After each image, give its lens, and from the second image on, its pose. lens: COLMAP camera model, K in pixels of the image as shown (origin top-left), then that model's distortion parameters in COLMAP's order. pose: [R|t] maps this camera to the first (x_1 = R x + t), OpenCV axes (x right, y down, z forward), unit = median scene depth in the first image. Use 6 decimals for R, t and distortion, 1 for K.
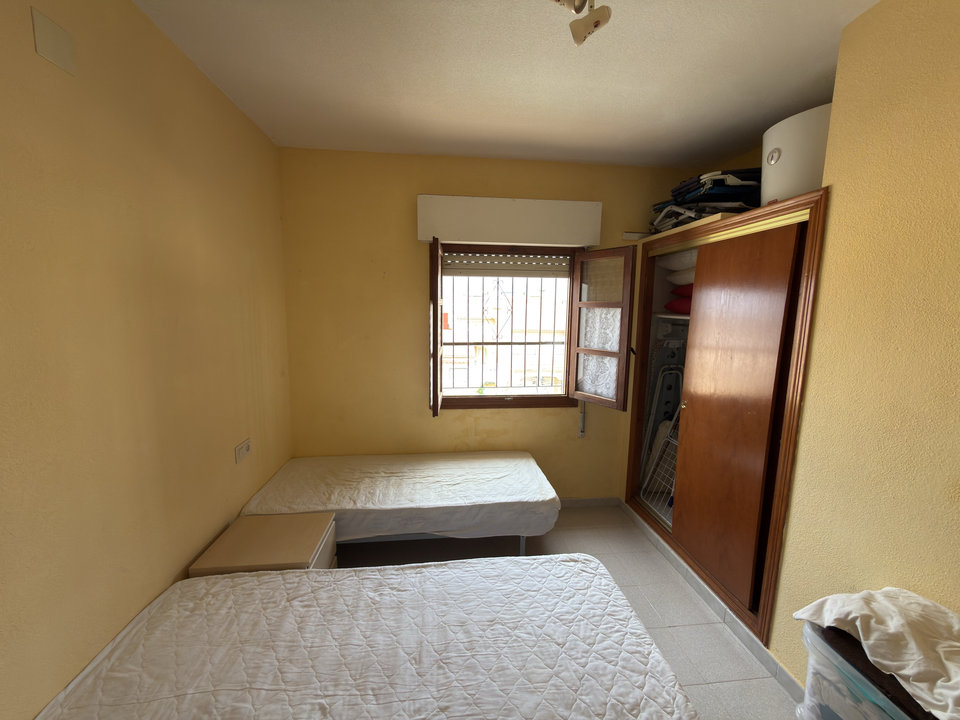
lens RADIAL K [[385.4, 0, 481.4], [0, 385.4, 360.5], [0, 0, 1]] dist [-0.001838, -0.000079]
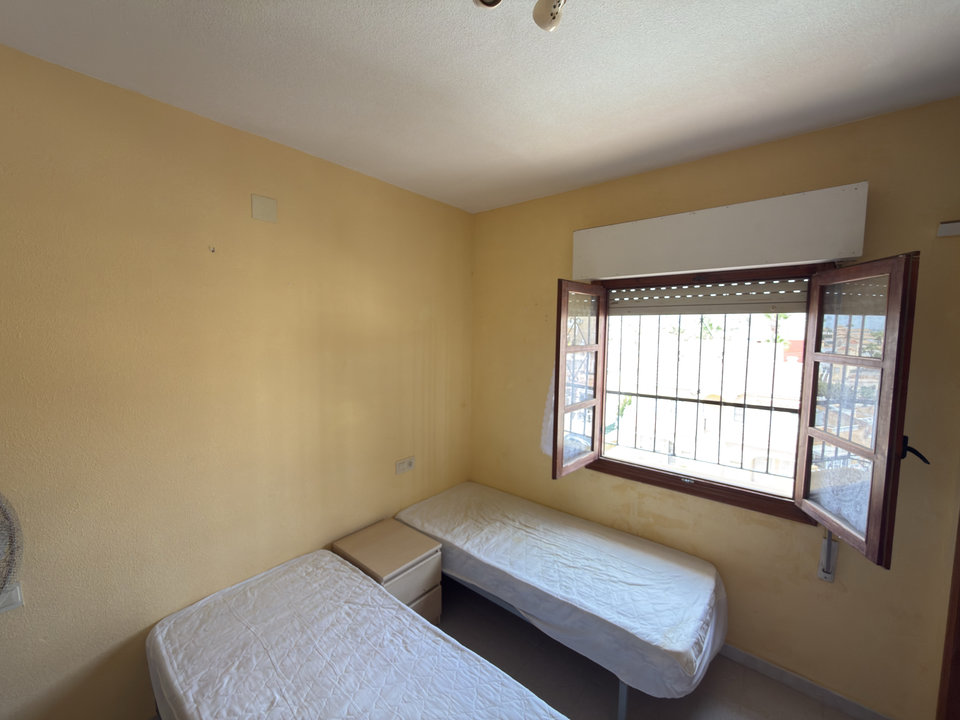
lens RADIAL K [[385.4, 0, 479.7], [0, 385.4, 362.0], [0, 0, 1]] dist [-0.001838, -0.000079]
pose [[0.692028, 0.054153, -0.719836, 0.374424], [-0.096602, 0.995160, -0.018004, -0.087562], [0.715377, 0.081997, 0.693911, 0.241519]]
